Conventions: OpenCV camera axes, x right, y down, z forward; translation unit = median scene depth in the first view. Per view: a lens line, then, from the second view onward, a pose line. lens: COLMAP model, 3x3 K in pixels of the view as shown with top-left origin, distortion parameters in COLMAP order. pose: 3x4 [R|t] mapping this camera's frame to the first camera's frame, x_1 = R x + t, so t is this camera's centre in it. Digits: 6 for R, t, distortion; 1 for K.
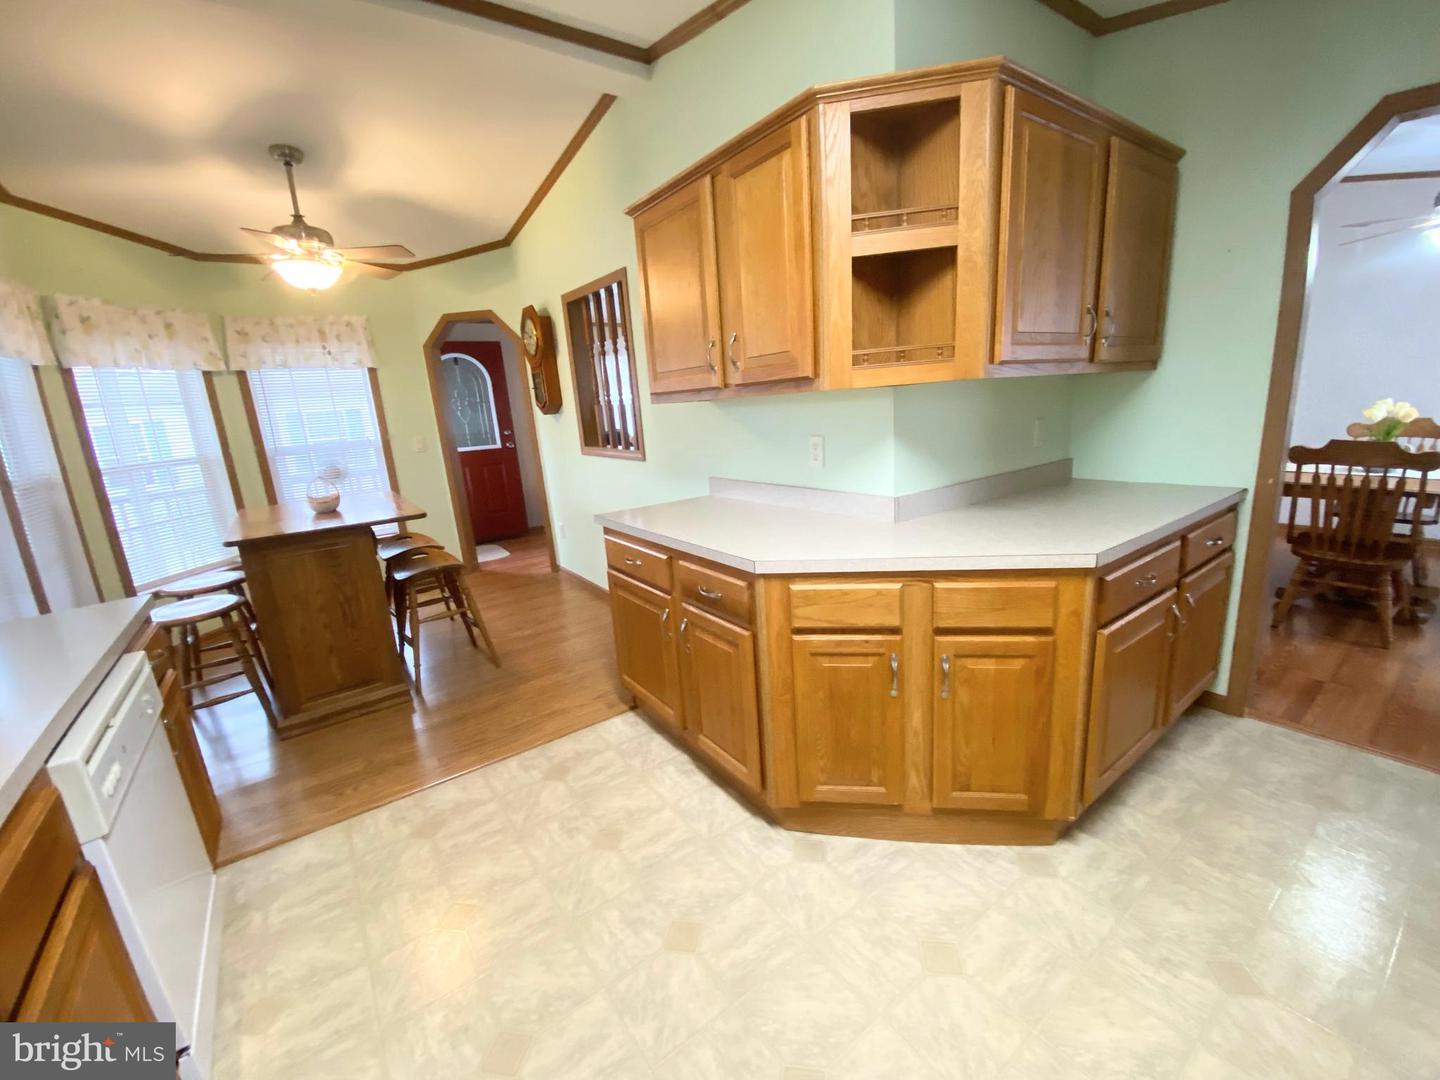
lens RADIAL K [[572.9, 0, 724.3], [0, 572.9, 542.5], [0, 0, 1]] dist [-0.040486, -0.003763]
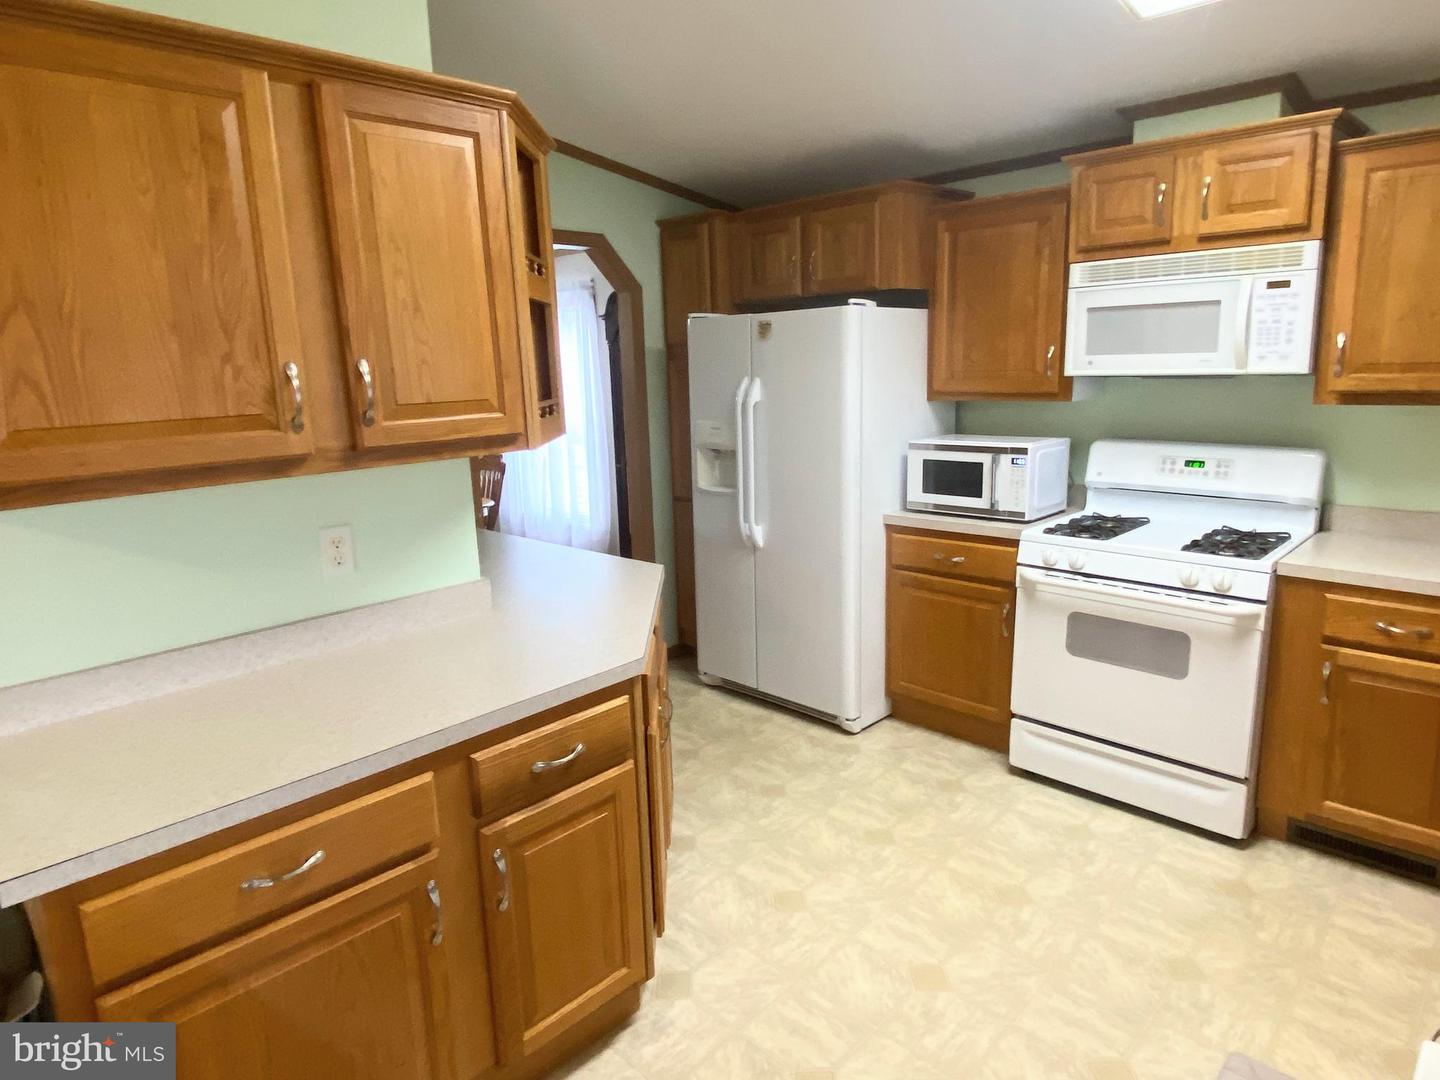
lens RADIAL K [[848.0, 0, 717.7], [0, 848.0, 534.9], [0, 0, 1]] dist [-0.022246, -0.016084]
pose [[-0.178181, -0.130215, 0.975344, -0.927337], [0.271103, 0.946347, 0.175870, -0.264127], [-0.945915, 0.295756, -0.133319, 0.860622]]
